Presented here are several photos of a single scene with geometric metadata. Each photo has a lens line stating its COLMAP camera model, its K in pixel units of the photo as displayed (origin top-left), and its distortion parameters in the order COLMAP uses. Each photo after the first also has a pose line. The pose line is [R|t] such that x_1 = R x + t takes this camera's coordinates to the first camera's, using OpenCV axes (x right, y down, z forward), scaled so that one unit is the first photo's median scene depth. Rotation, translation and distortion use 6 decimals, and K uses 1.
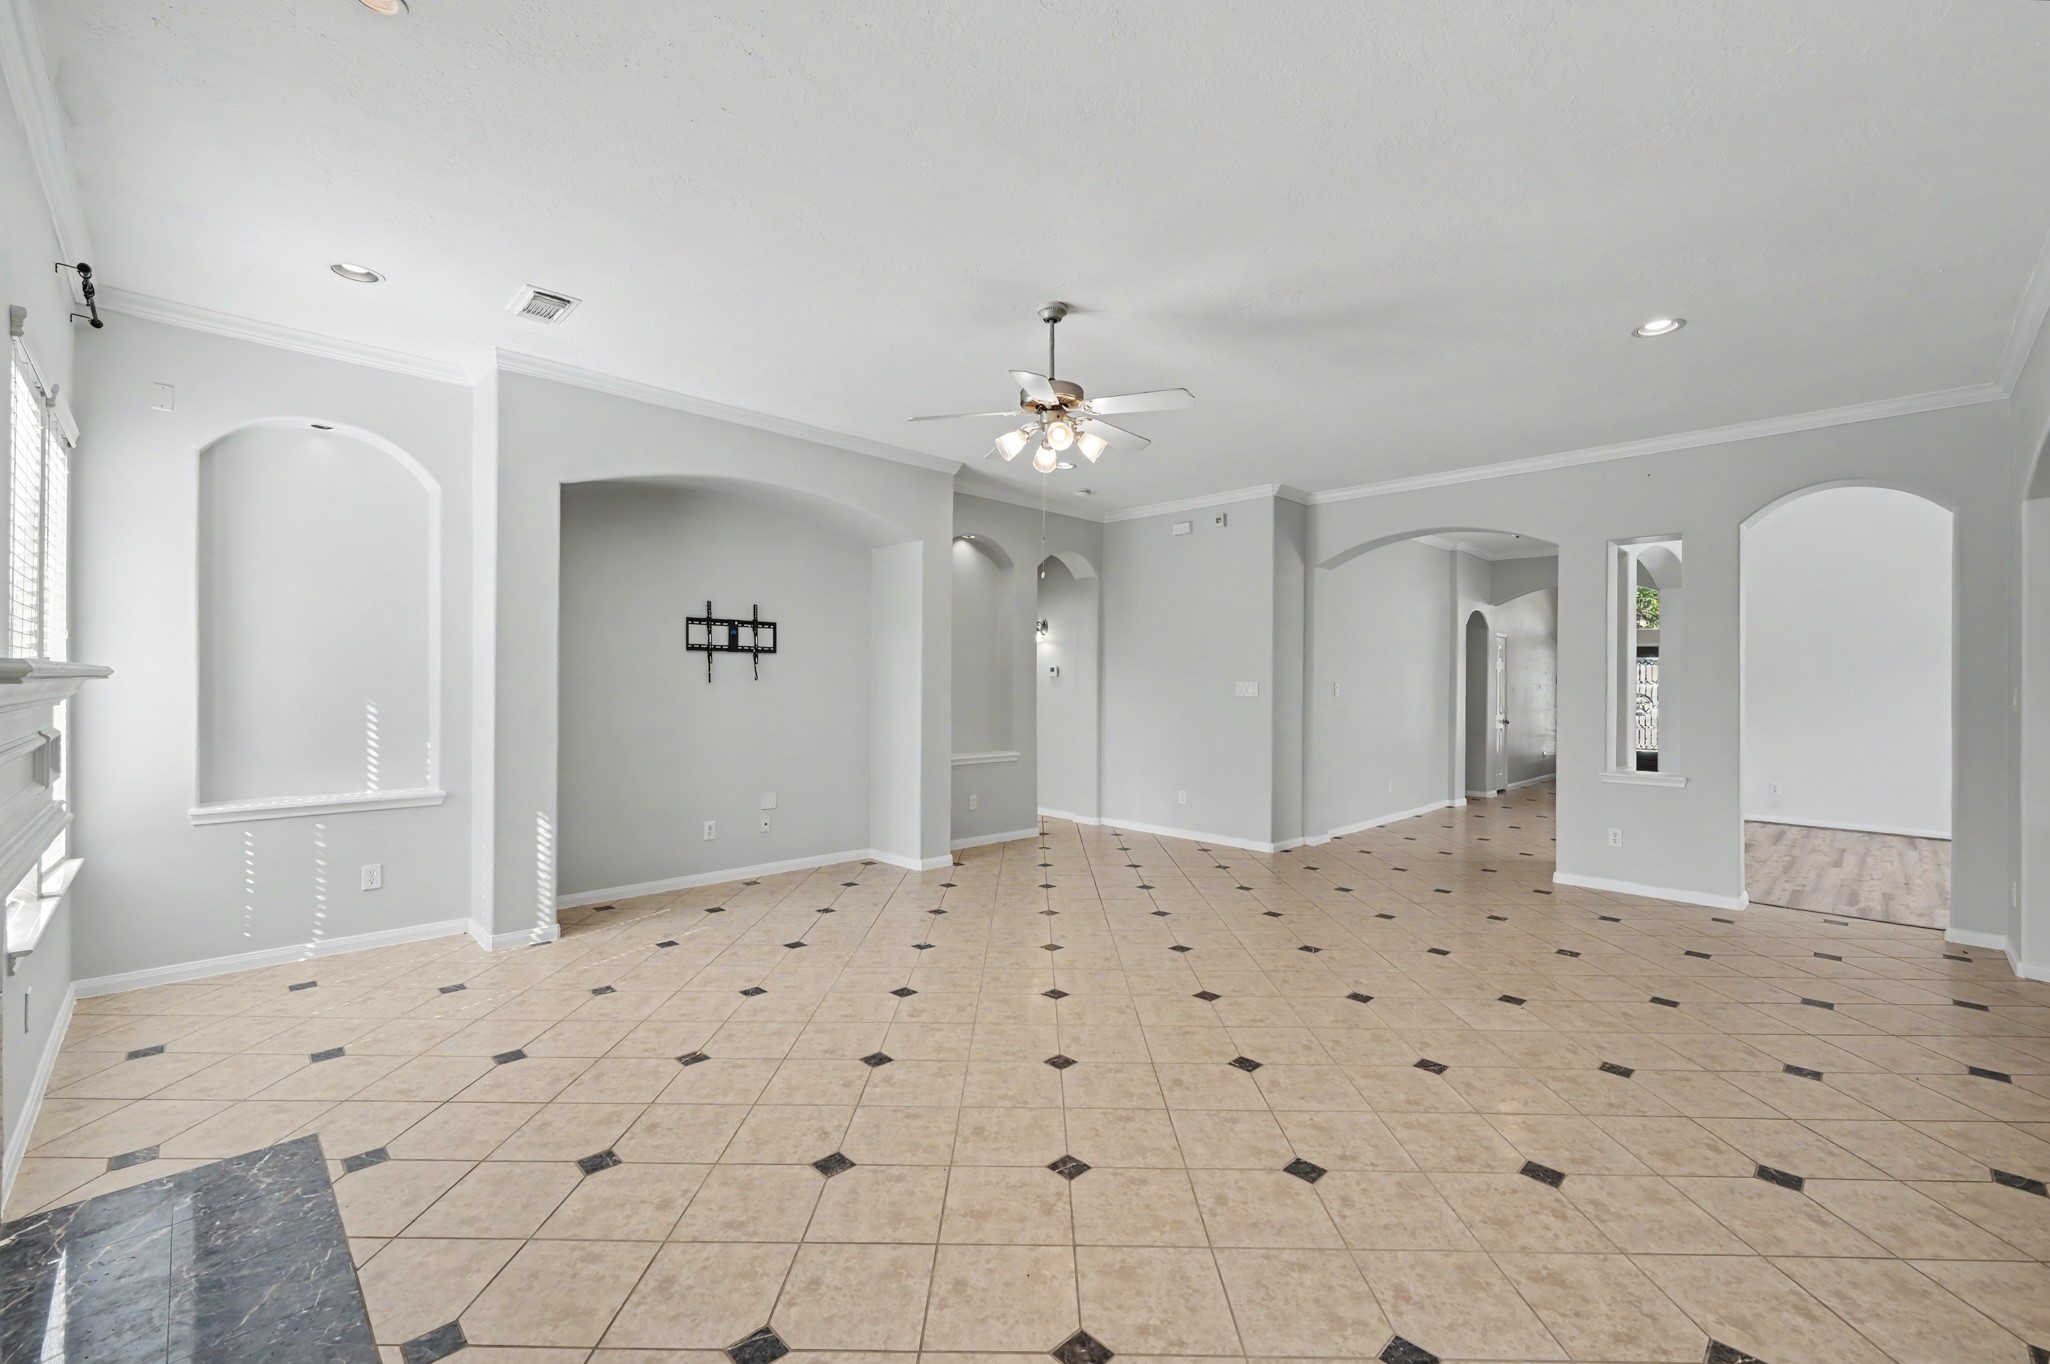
lens RADIAL K [[850.4, 0, 1026.2], [0, 850.4, 680.8], [0, 0, 1]] dist [0.003321, 0.000070]
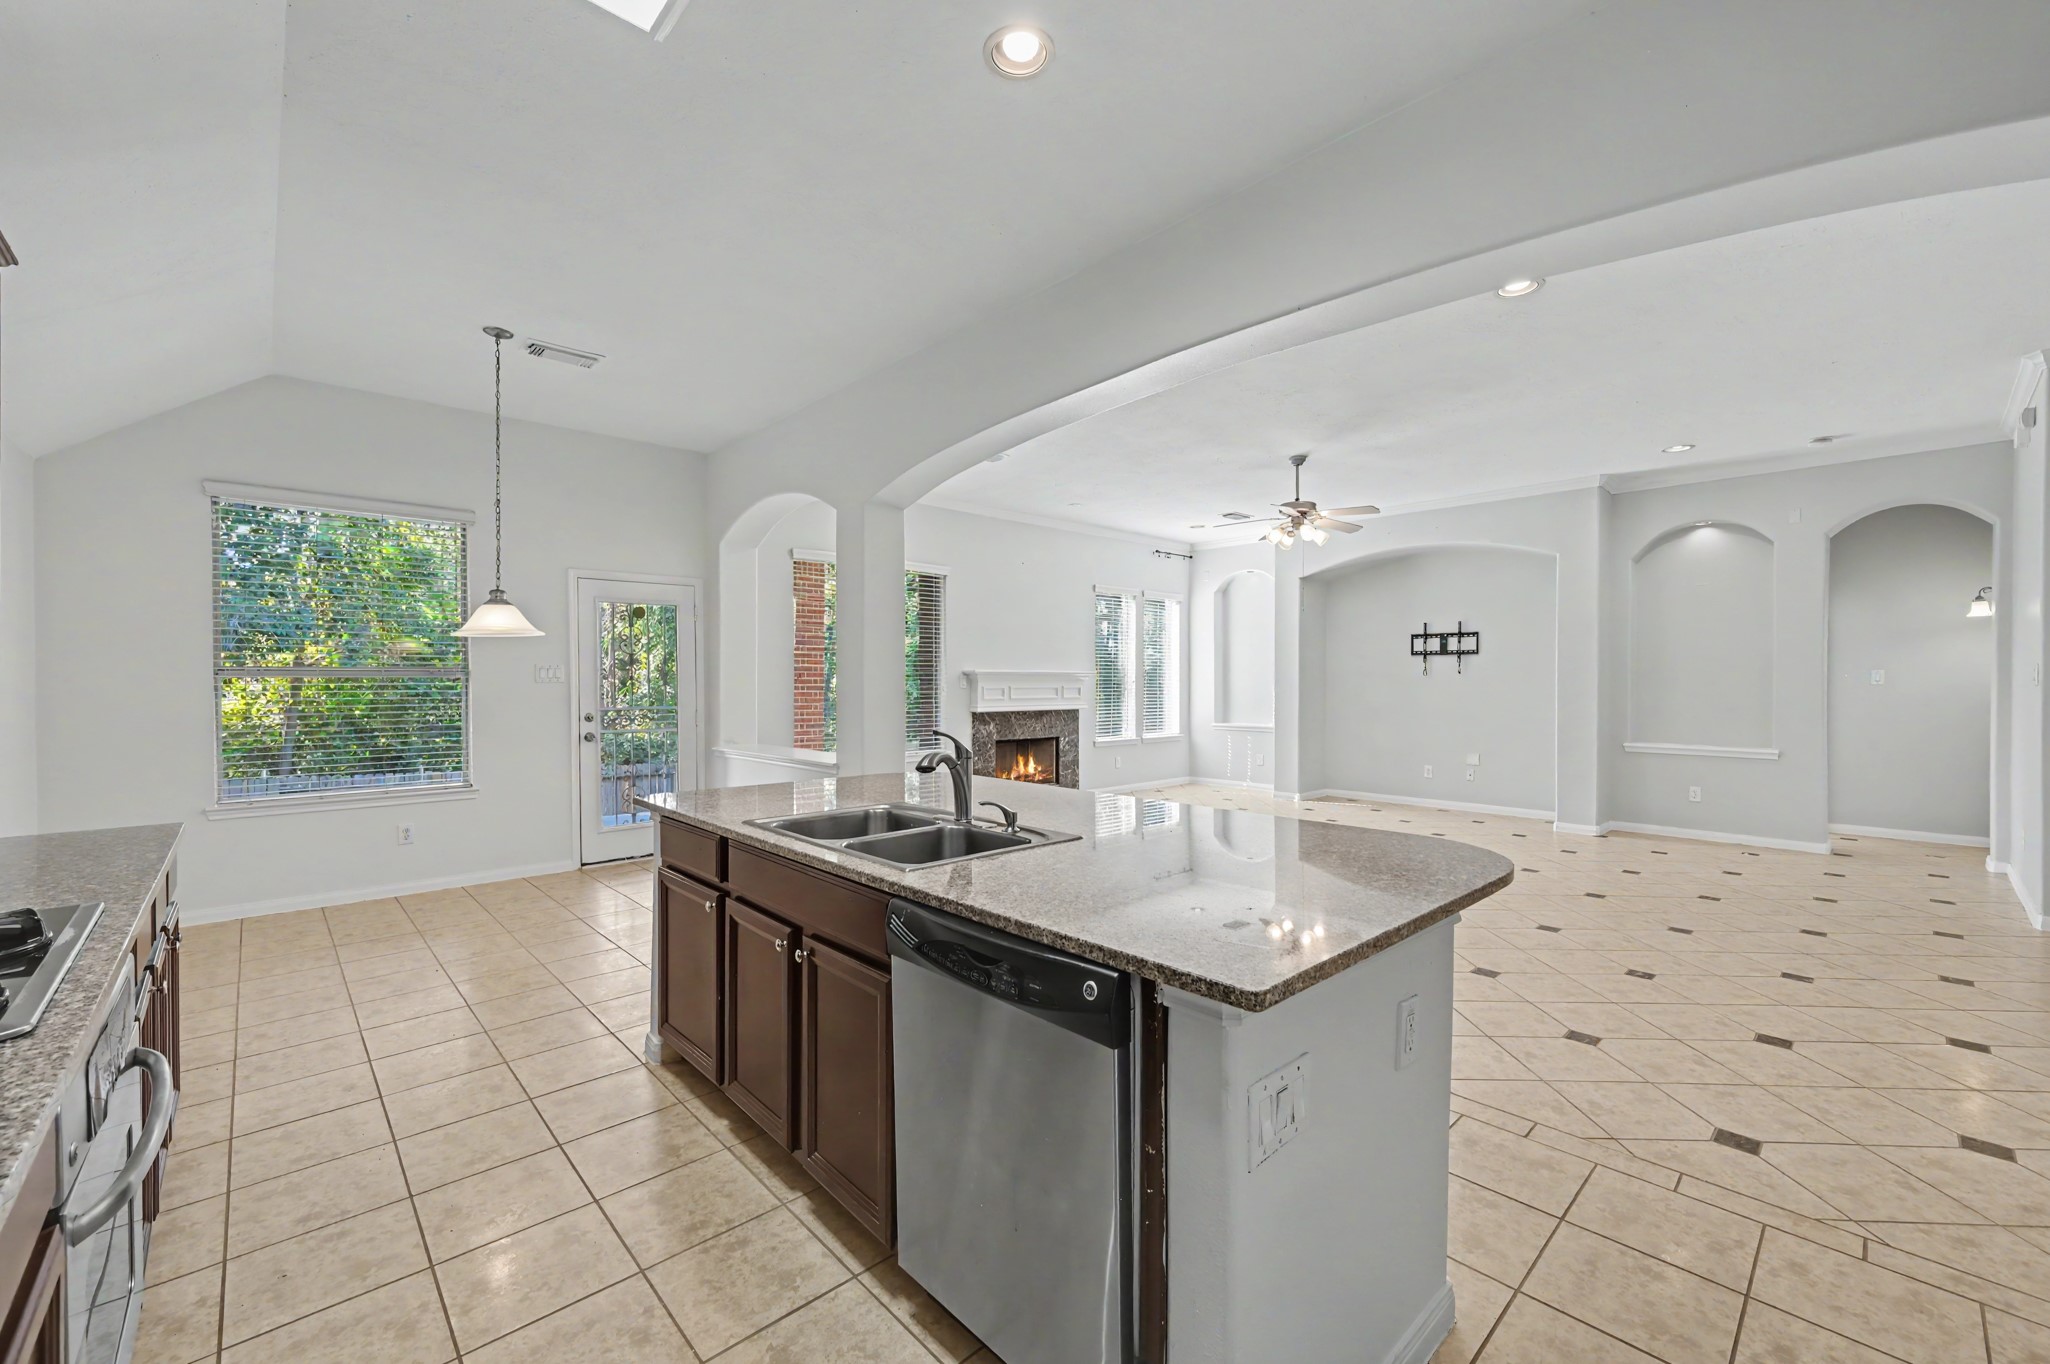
lens RADIAL K [[813.1, 0, 1023.0], [0, 813.1, 687.9], [0, 0, 1]] dist [0.000275, 0.000276]
pose [[-0.023392, 0.000879, -0.999726, 1.087383], [-0.001330, 0.999999, 0.000910, 0.023608], [0.999725, 0.001351, -0.023390, 0.292179]]
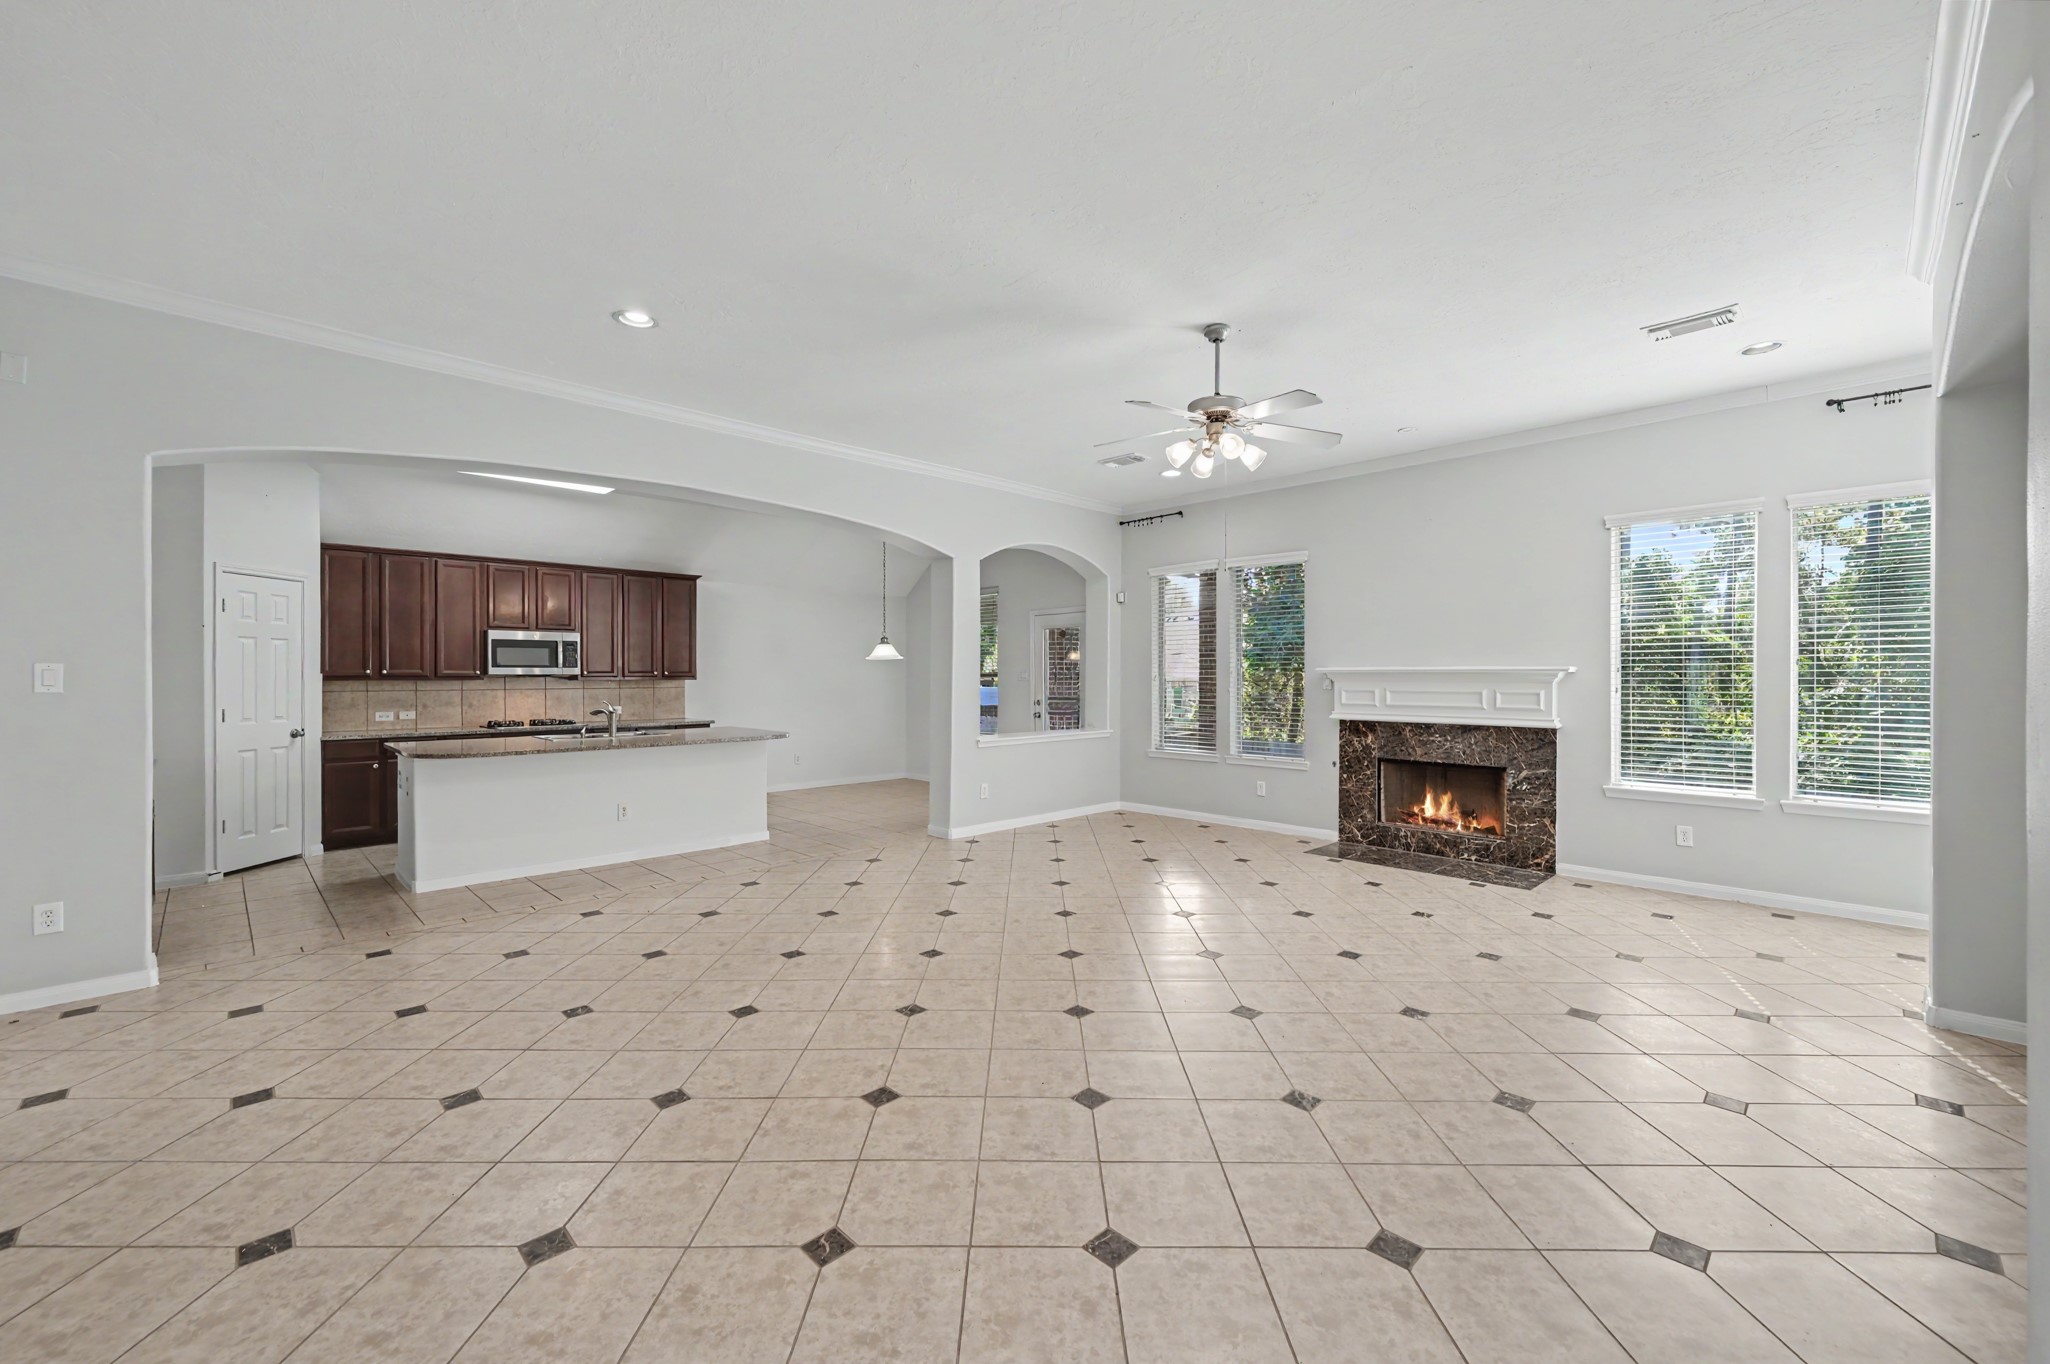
lens RADIAL K [[813.1, 0, 1029.6], [0, 813.1, 679.5], [0, 0, 1]] dist [0.000275, 0.000276]
pose [[-0.999845, -0.007011, -0.016140, 0.183555], [-0.007120, 0.999952, 0.006756, 0.006663], [0.016092, 0.006870, -0.999847, 1.283032]]
